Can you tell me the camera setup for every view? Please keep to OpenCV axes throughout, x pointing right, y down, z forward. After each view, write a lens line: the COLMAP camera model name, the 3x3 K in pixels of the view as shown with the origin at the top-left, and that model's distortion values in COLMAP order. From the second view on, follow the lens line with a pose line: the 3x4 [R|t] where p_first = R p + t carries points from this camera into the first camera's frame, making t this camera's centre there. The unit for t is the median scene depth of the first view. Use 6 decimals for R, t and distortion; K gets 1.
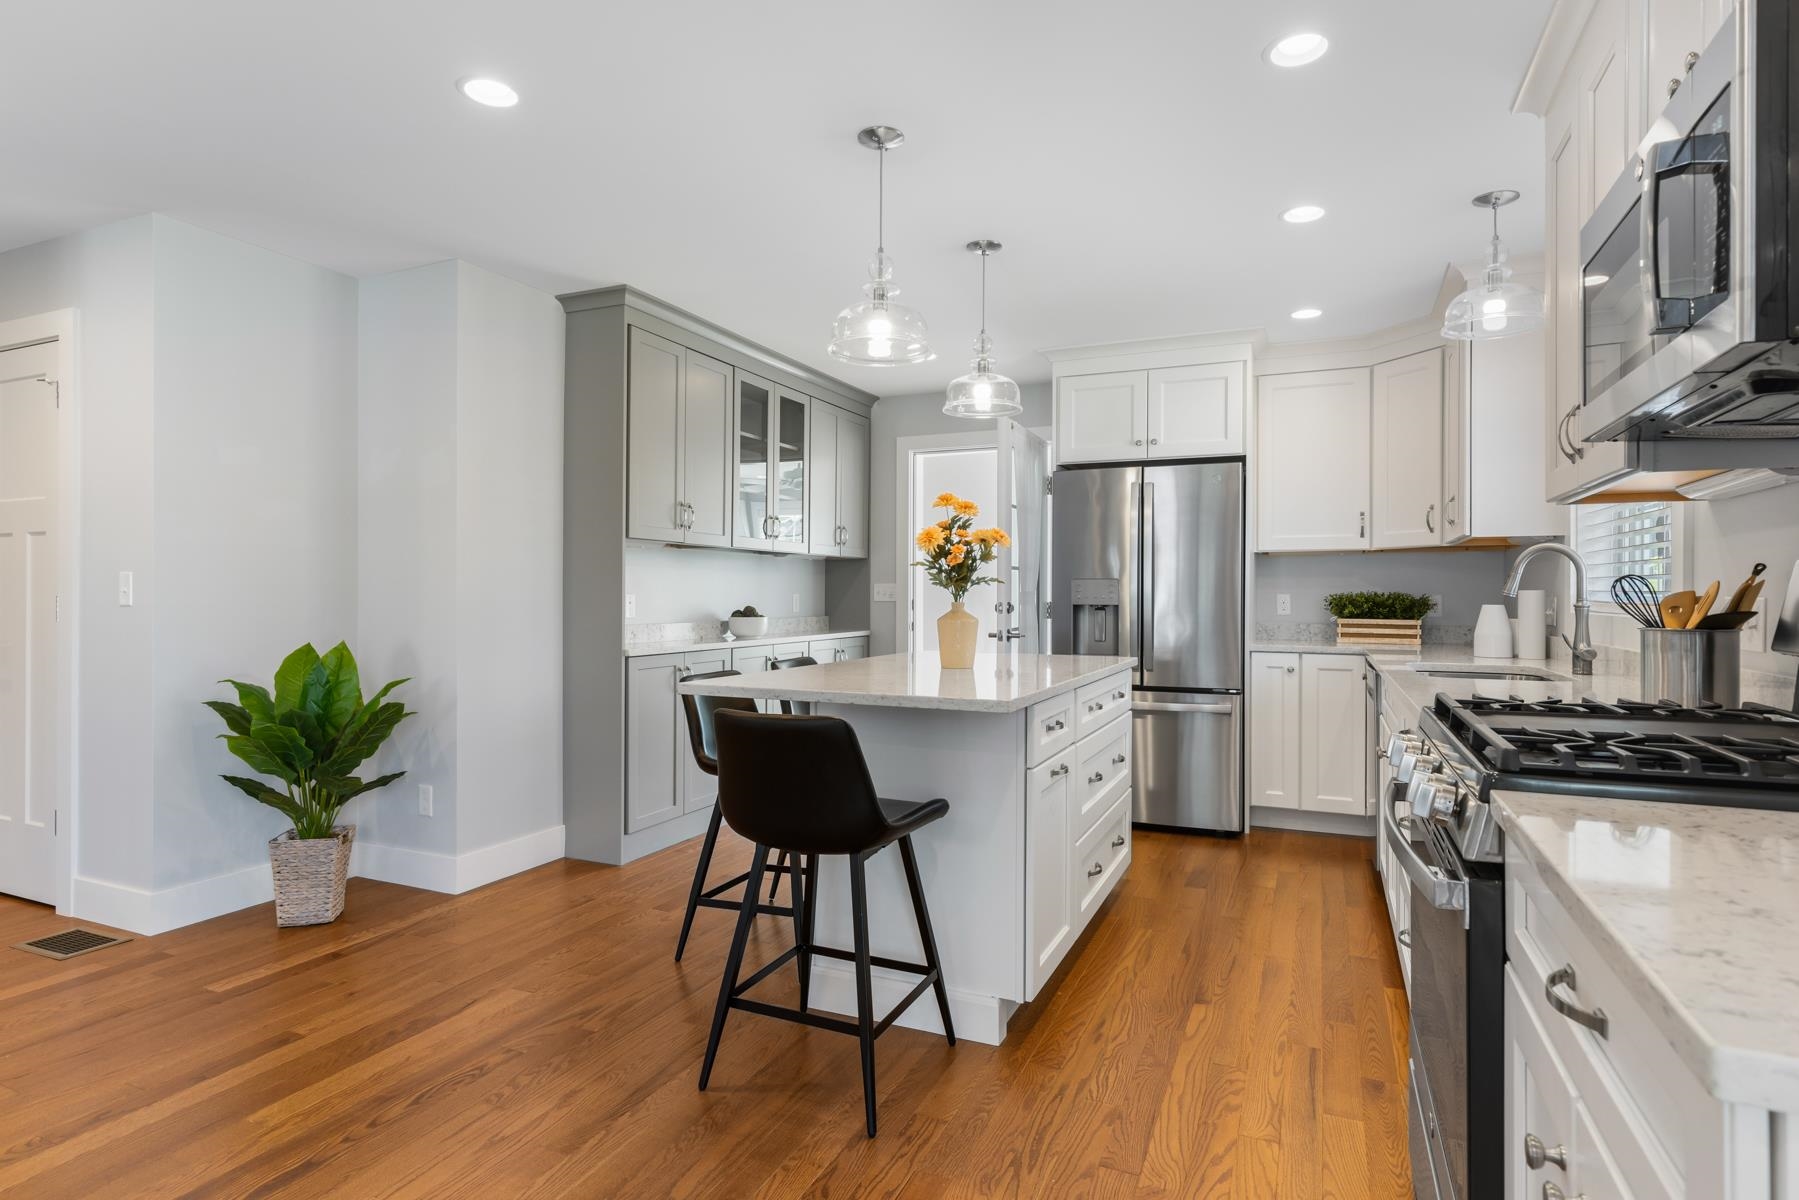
lens RADIAL K [[921.0, 0, 897.2], [0, 921.0, 597.1], [0, 0, 1]] dist [-0.018508, 0.000559]
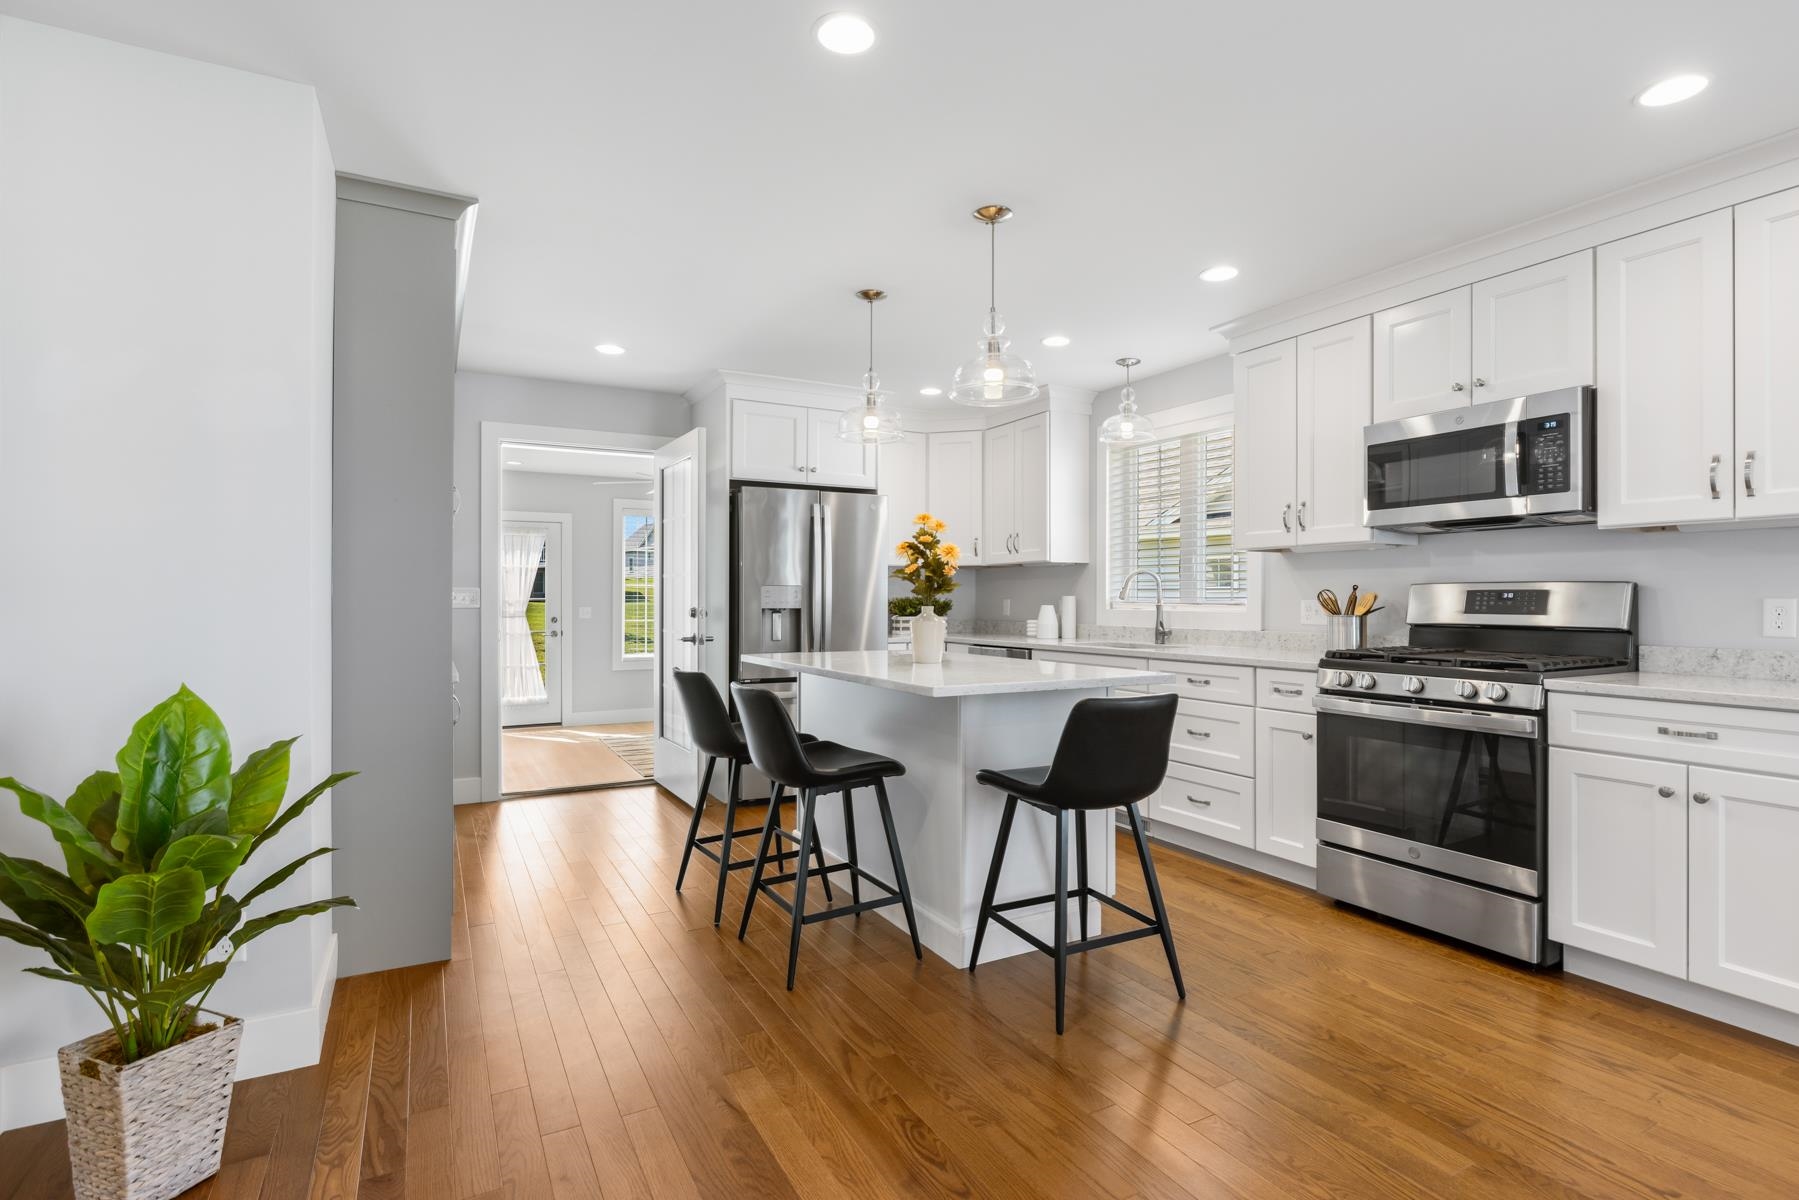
lens RADIAL K [[880.4, 0, 893.6], [0, 880.4, 604.8], [0, 0, 1]] dist [-0.001688, 0.001001]
pose [[0.612867, -0.007606, 0.790149, -0.598713], [0.002381, 0.999967, 0.007779, -0.004213], [-0.790182, -0.002886, 0.612865, 0.242091]]
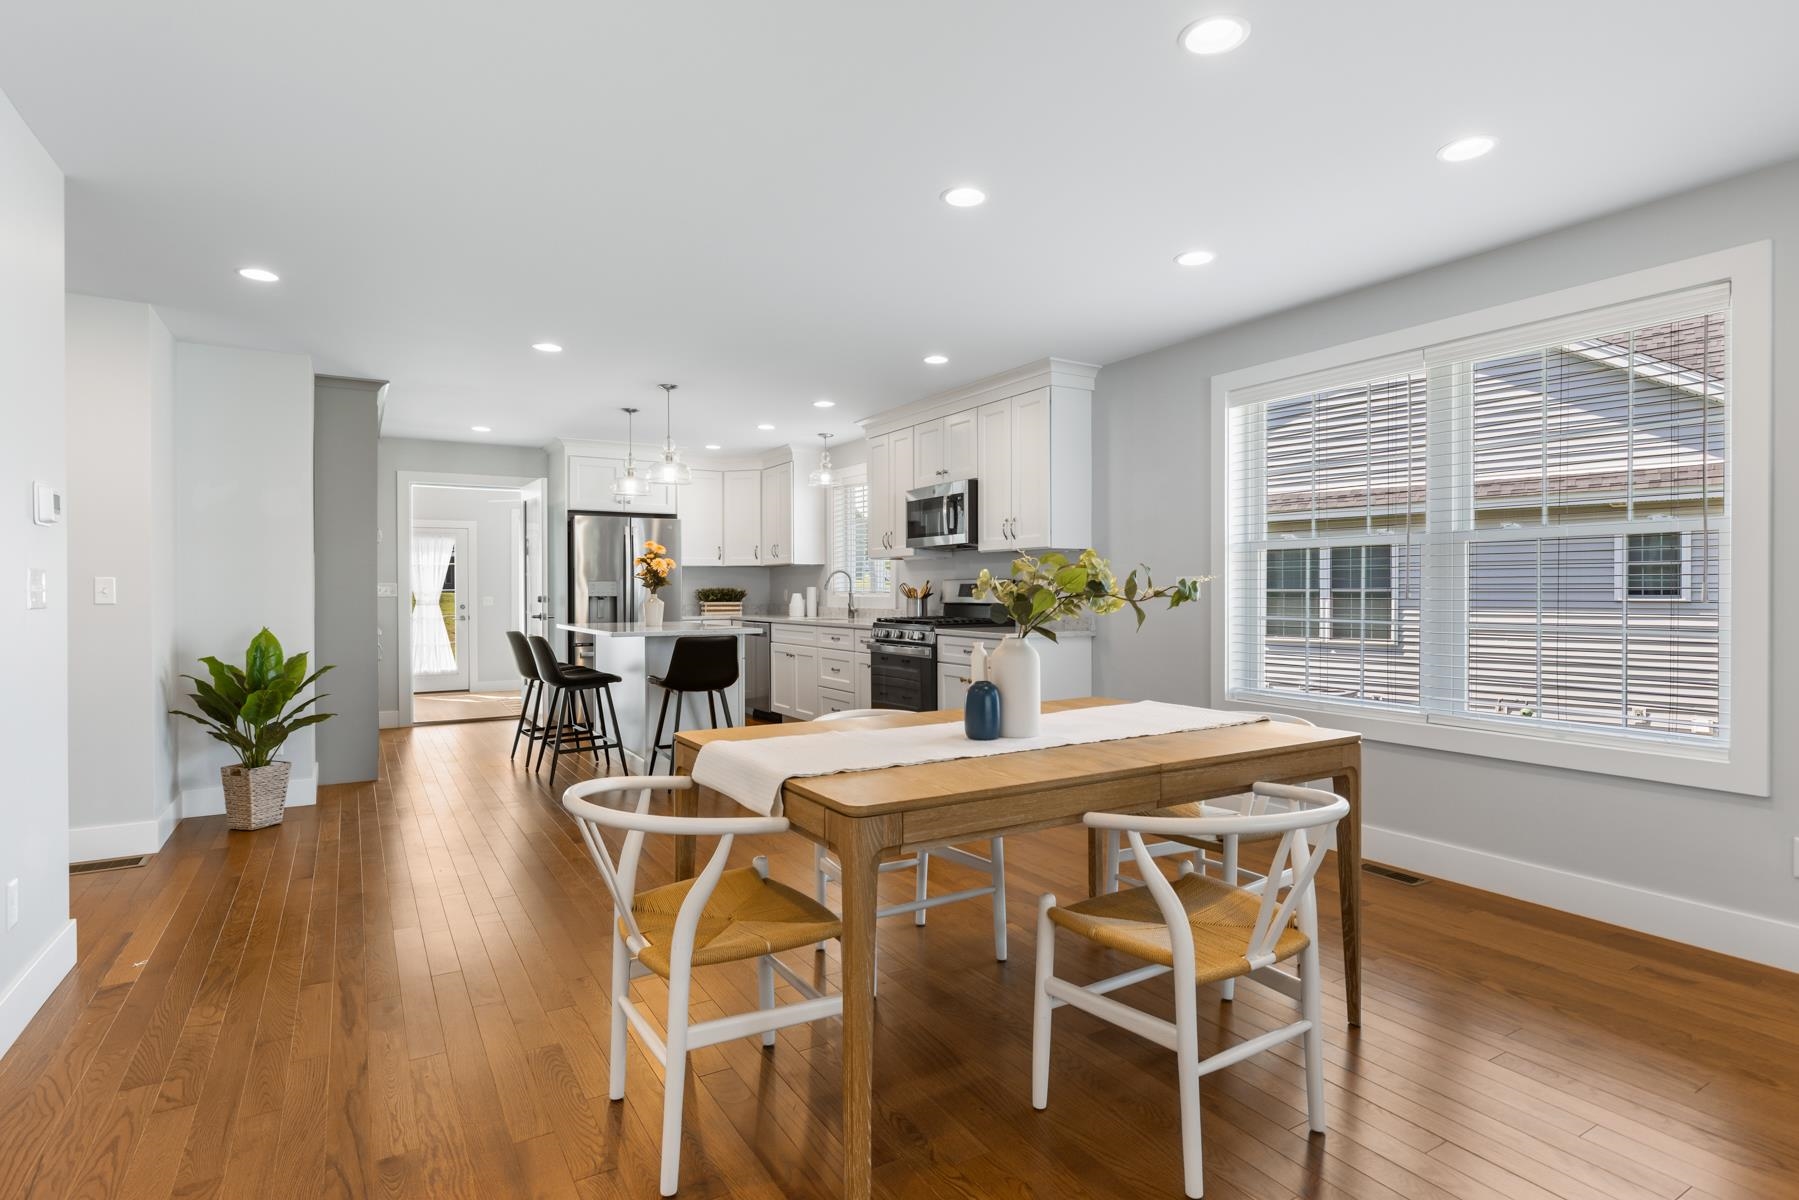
lens RADIAL K [[921.0, 0, 916.1], [0, 921.0, 601.9], [0, 0, 1]] dist [-0.018508, 0.000559]
pose [[0.560272, -0.016537, 0.828143, -0.930592], [0.005818, 0.999855, 0.016030, -0.005278], [-0.828288, -0.004163, 0.560287, -0.459943]]
